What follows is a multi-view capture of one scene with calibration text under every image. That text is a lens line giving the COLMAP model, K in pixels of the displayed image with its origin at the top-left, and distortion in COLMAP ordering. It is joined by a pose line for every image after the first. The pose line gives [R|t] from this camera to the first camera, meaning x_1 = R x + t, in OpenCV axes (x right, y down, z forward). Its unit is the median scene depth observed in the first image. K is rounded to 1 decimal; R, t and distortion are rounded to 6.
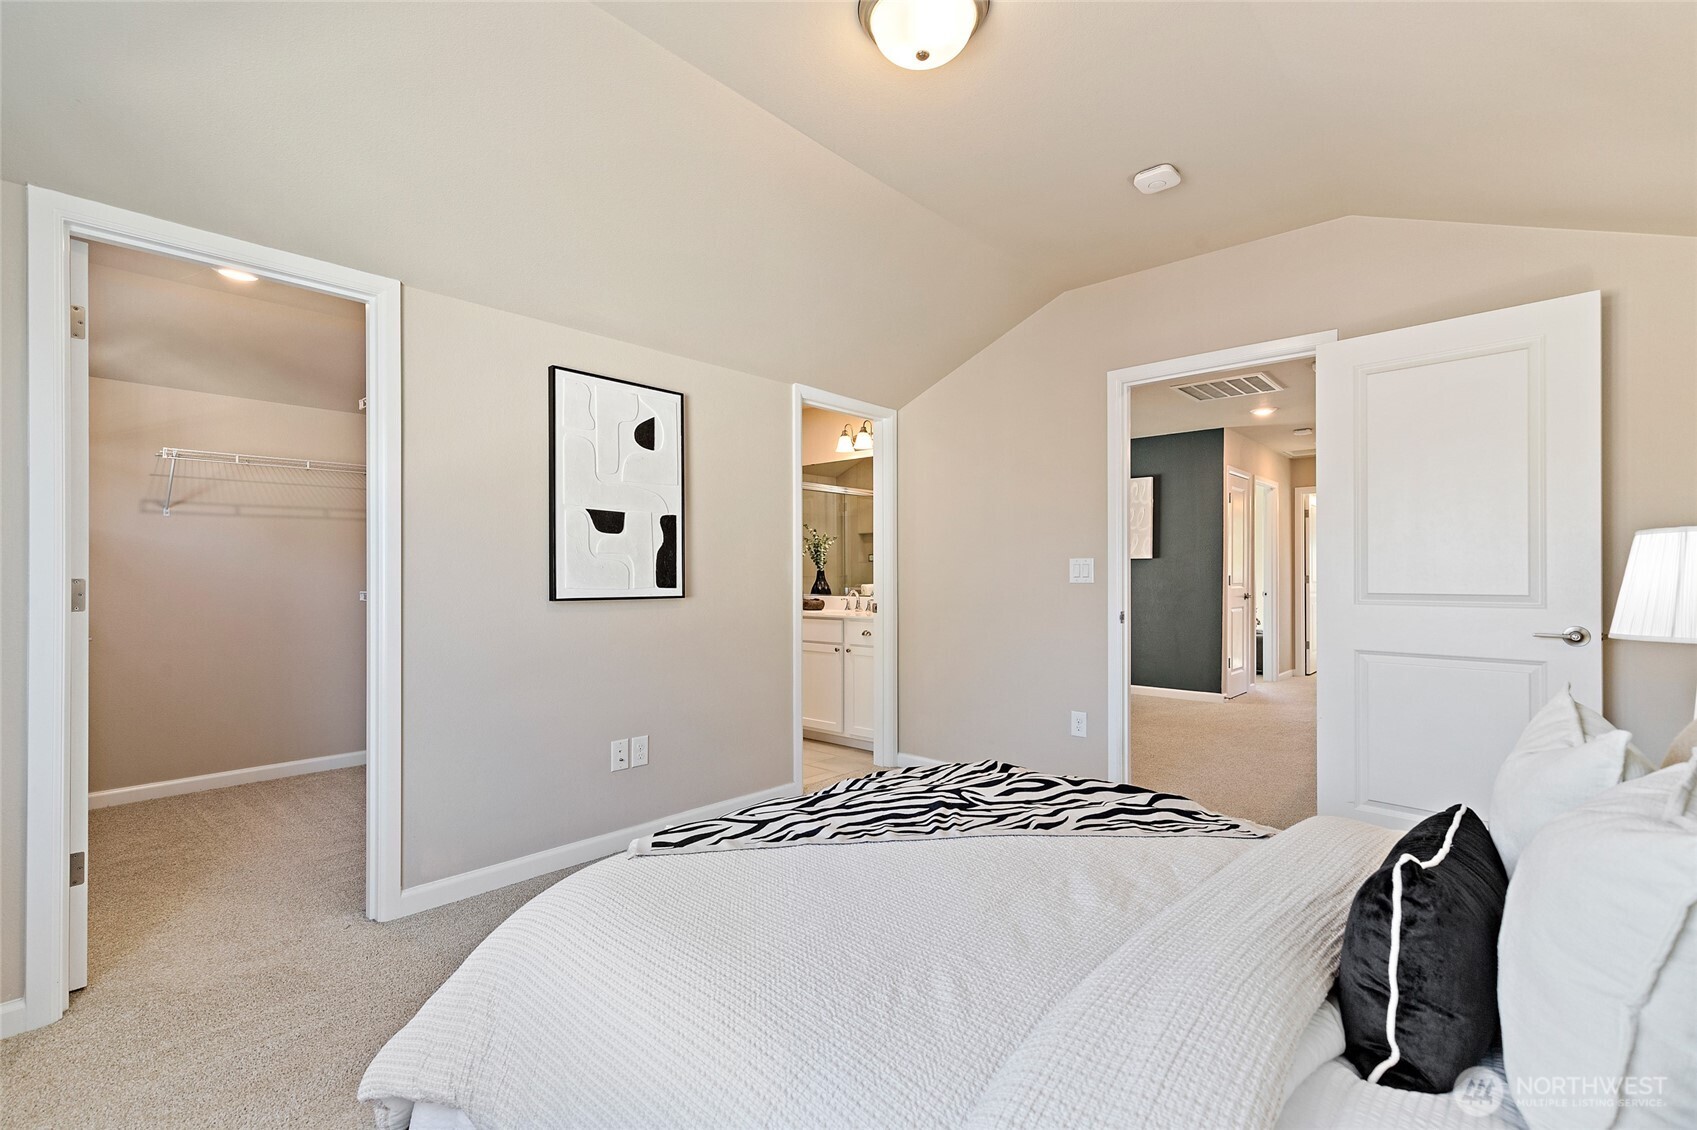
lens RADIAL K [[771.1, 0, 850.6], [0, 771.1, 574.8], [0, 0, 1]] dist [0.009829, -0.000714]
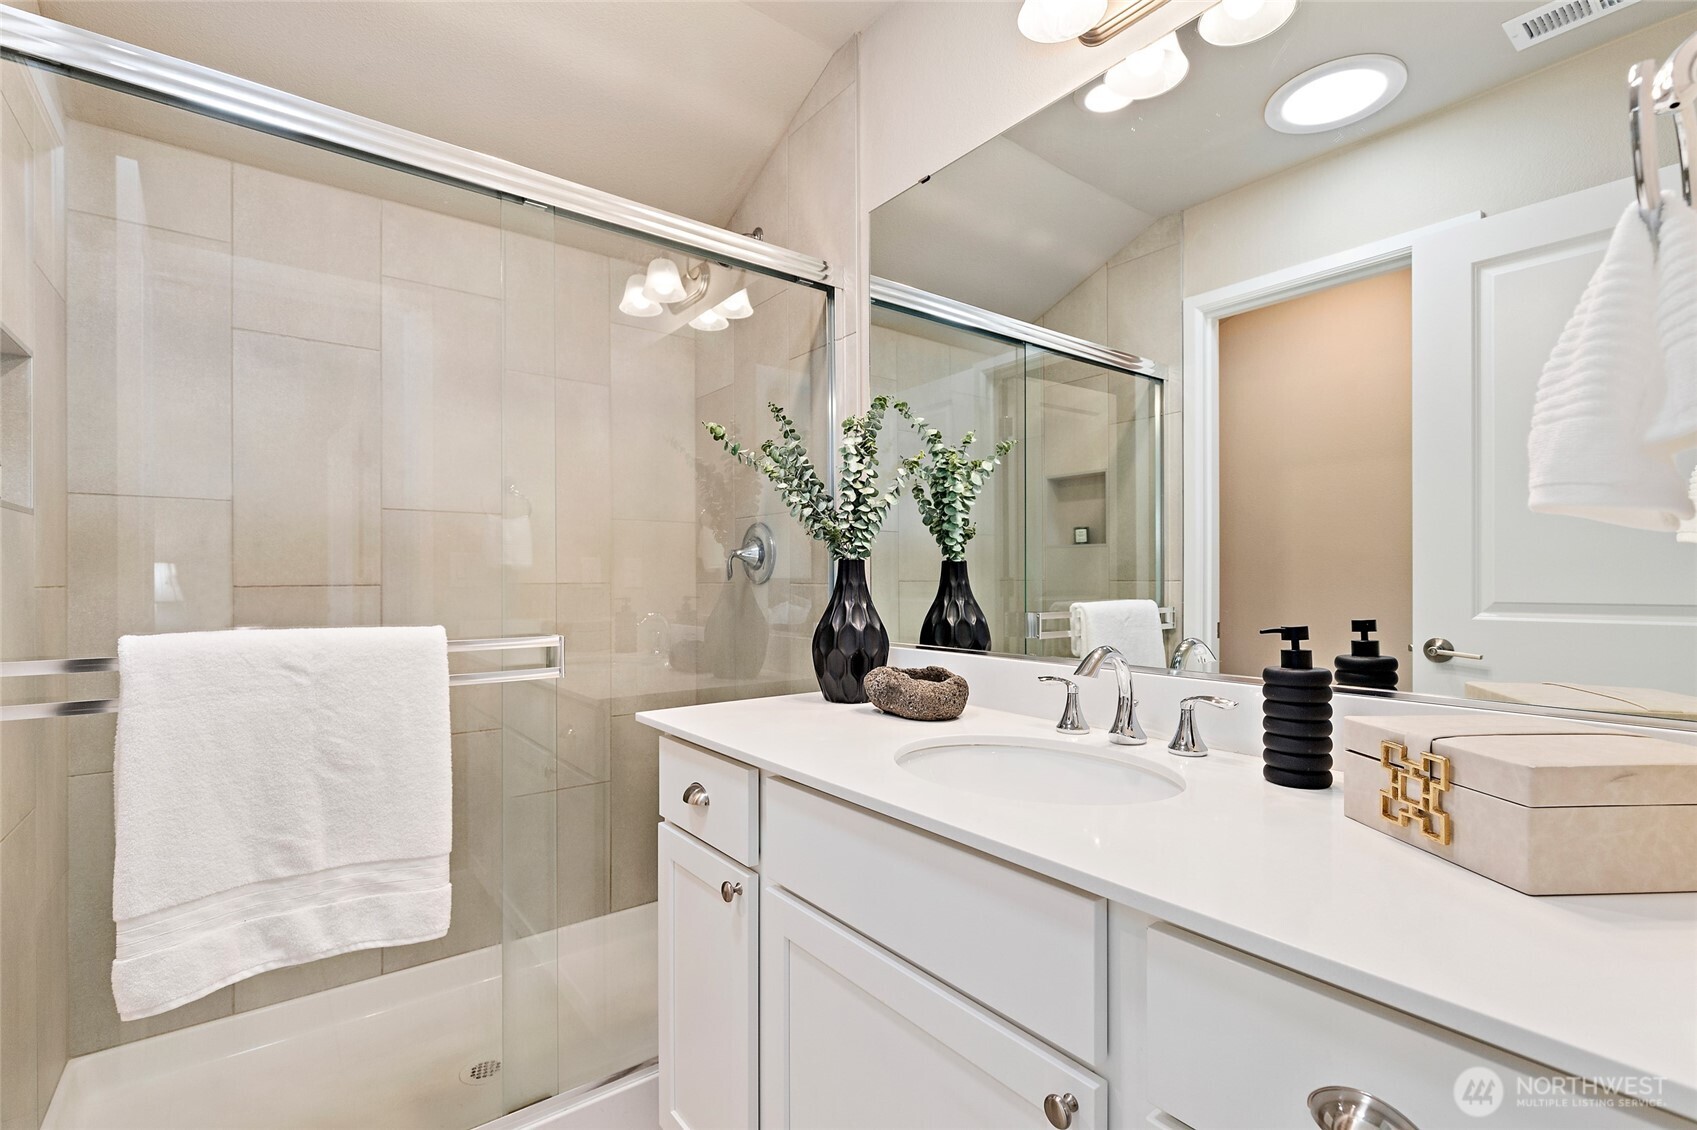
lens RADIAL K [[771.1, 0, 850.6], [0, 771.1, 574.8], [0, 0, 1]] dist [0.009829, -0.000714]
pose [[0.984211, 0.002119, -0.176984, -0.026081], [-0.002009, 0.999998, 0.000801, -0.000317], [0.176985, -0.000433, 0.984213, 0.717293]]
